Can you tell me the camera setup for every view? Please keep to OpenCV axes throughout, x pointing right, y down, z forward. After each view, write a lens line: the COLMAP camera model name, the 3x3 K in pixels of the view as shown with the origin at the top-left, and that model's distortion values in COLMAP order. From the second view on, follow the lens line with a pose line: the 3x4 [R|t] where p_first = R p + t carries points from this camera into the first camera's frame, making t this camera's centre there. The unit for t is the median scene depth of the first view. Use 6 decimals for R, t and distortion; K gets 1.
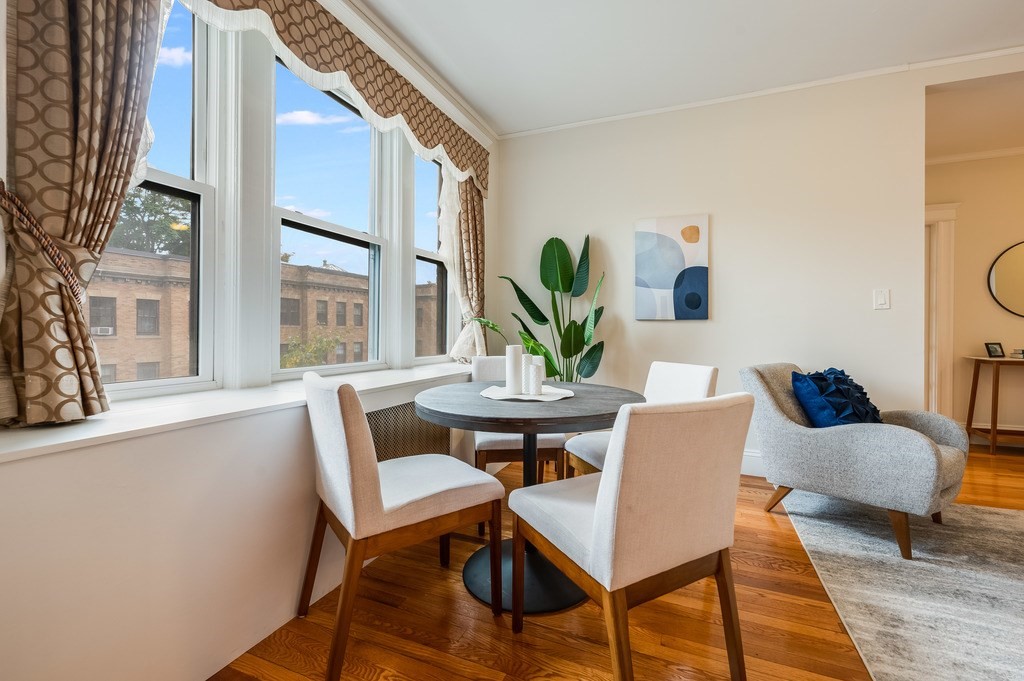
lens RADIAL K [[423.0, 0, 523.8], [0, 423.0, 331.3], [0, 0, 1]] dist [-0.001071, 0.000012]
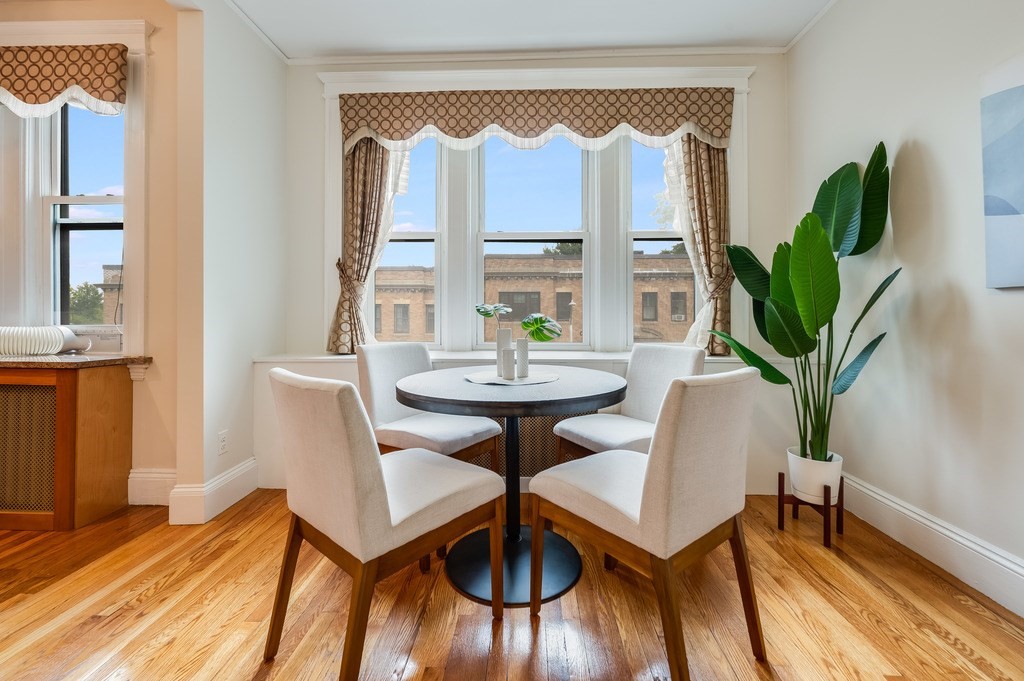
lens RADIAL K [[422.4, 0, 513.4], [0, 422.4, 309.7], [0, 0, 1]] dist [0.000365, 0.000070]
pose [[0.349700, -0.018945, -0.936670, 0.682050], [0.000957, 0.999802, -0.019865, 0.005503], [0.936861, 0.006050, 0.349649, 0.473720]]
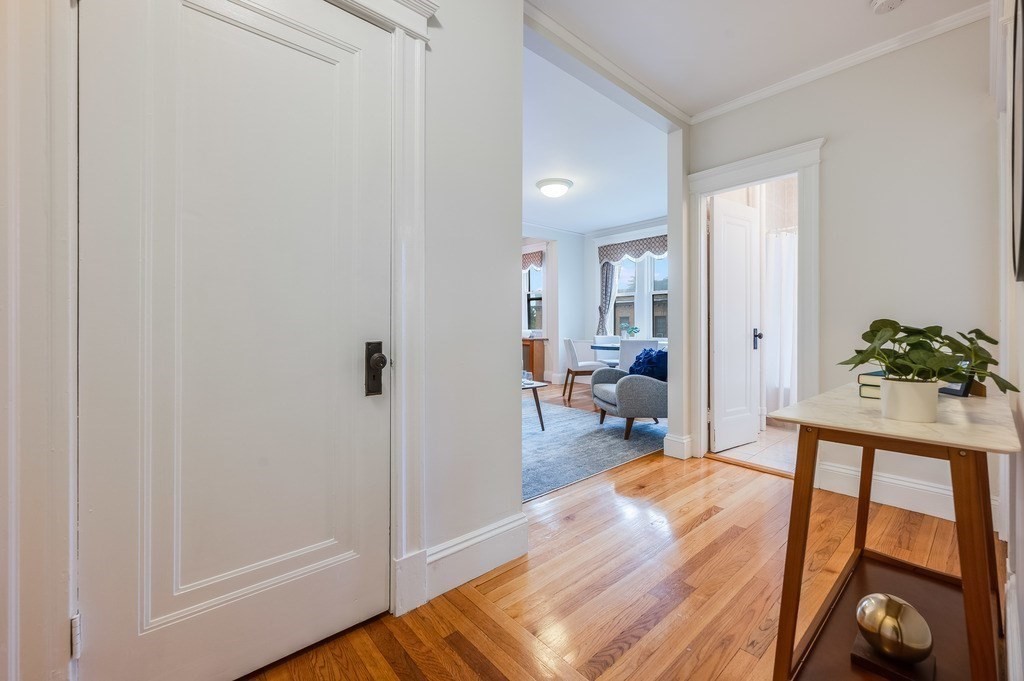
lens RADIAL K [[414.4, 0, 518.5], [0, 414.4, 331.9], [0, 0, 1]] dist [0.002400, 0.000154]
pose [[-0.442043, 0.004164, -0.896984, 2.453006], [-0.002470, 0.999980, 0.005859, 0.022017], [0.896990, 0.004805, -0.442024, 1.240573]]
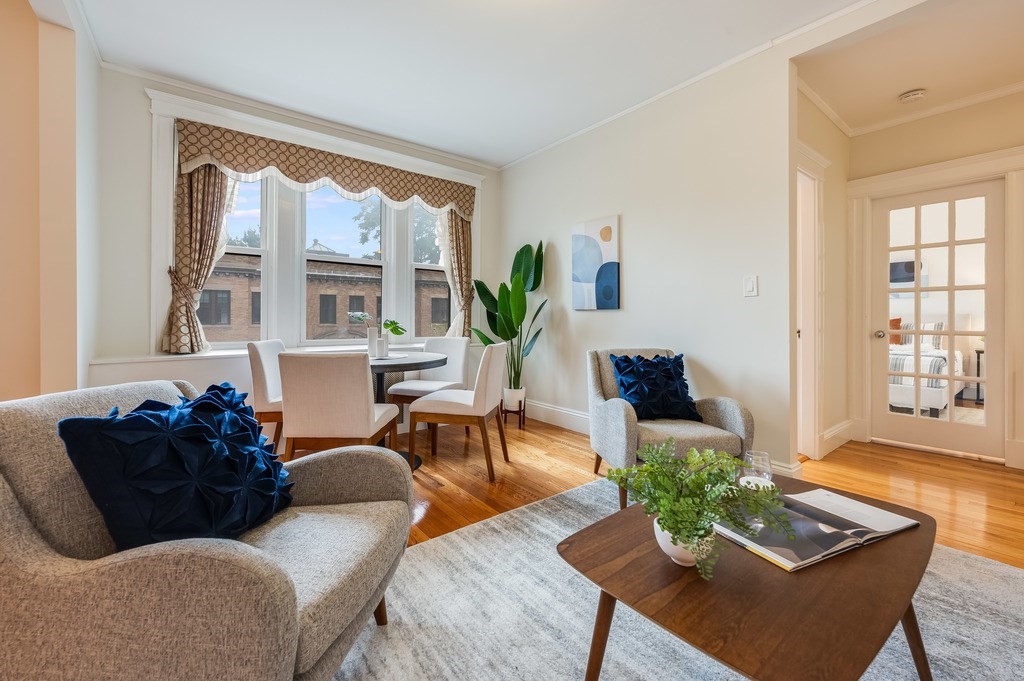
lens RADIAL K [[416.1, 0, 510.2], [0, 416.1, 316.6], [0, 0, 1]] dist [0.000642, 0.000061]
pose [[0.864717, -0.004733, -0.502238, 0.922709], [0.000453, 0.999963, -0.008643, 0.001719], [0.502260, 0.007246, 0.864686, -0.116050]]
